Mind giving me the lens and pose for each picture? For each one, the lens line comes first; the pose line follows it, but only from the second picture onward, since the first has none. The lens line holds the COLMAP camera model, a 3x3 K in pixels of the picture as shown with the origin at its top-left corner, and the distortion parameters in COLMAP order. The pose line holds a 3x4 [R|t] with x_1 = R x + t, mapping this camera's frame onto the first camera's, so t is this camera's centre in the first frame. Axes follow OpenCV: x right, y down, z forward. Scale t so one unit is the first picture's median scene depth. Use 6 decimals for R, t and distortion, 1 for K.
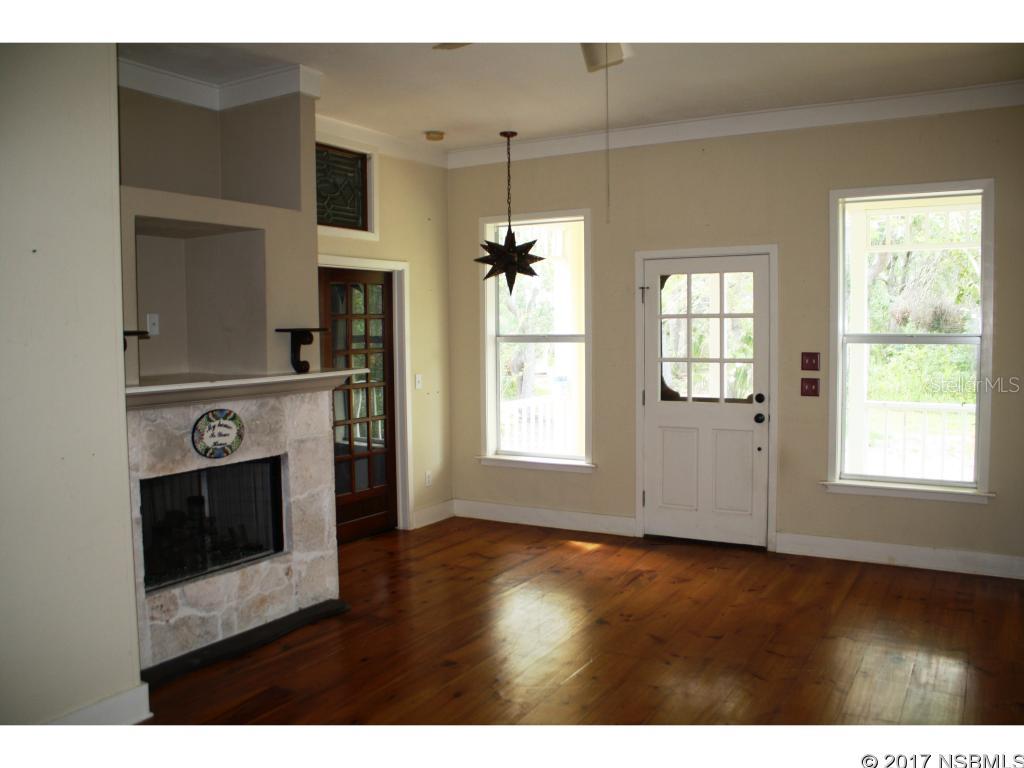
lens RADIAL K [[882.4, 0, 512.0], [0, 882.4, 384.0], [0, 0, 1]] dist [-0.069638, 0.008415]
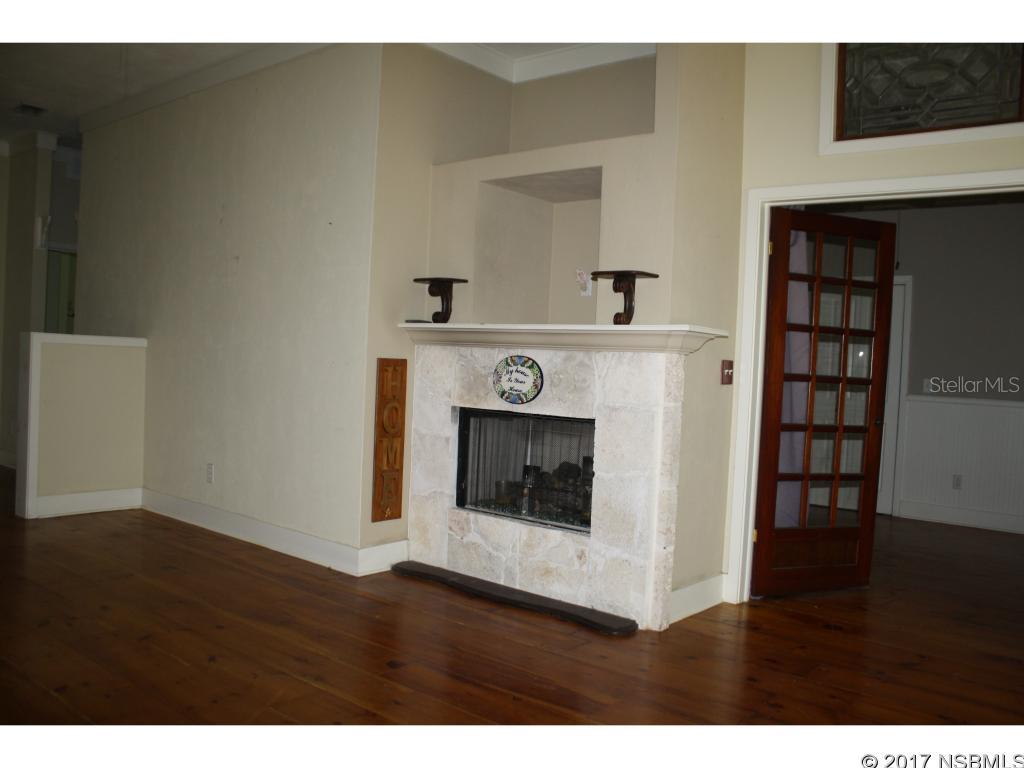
lens RADIAL K [[882.4, 0, 512.0], [0, 882.4, 384.0], [0, 0, 1]] dist [-0.069638, 0.008415]
pose [[-0.170963, 0.028354, -0.984869, 0.658022], [-0.109869, 0.992803, 0.047655, 0.013953], [0.979132, 0.116354, -0.166618, 1.151865]]
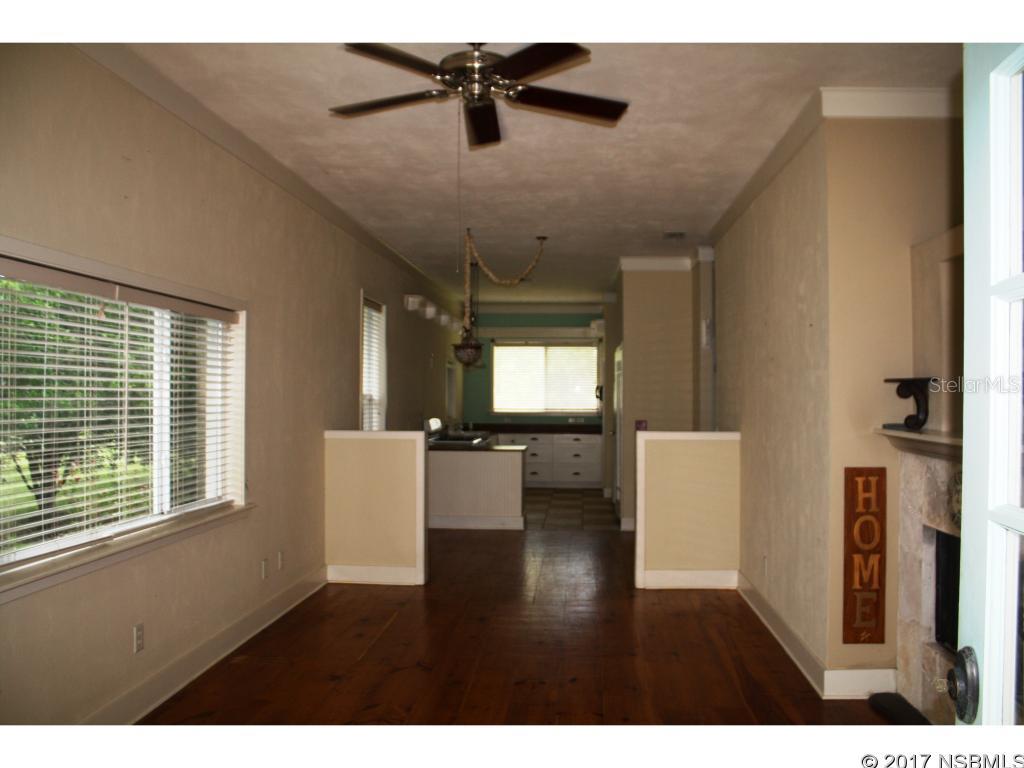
lens RADIAL K [[882.4, 0, 512.0], [0, 882.4, 384.0], [0, 0, 1]] dist [-0.069638, 0.008415]
pose [[-0.907824, 0.017413, -0.418990, 0.387975], [-0.010238, 0.997919, 0.063656, -0.102294], [0.419227, 0.062078, -0.905757, 1.542847]]
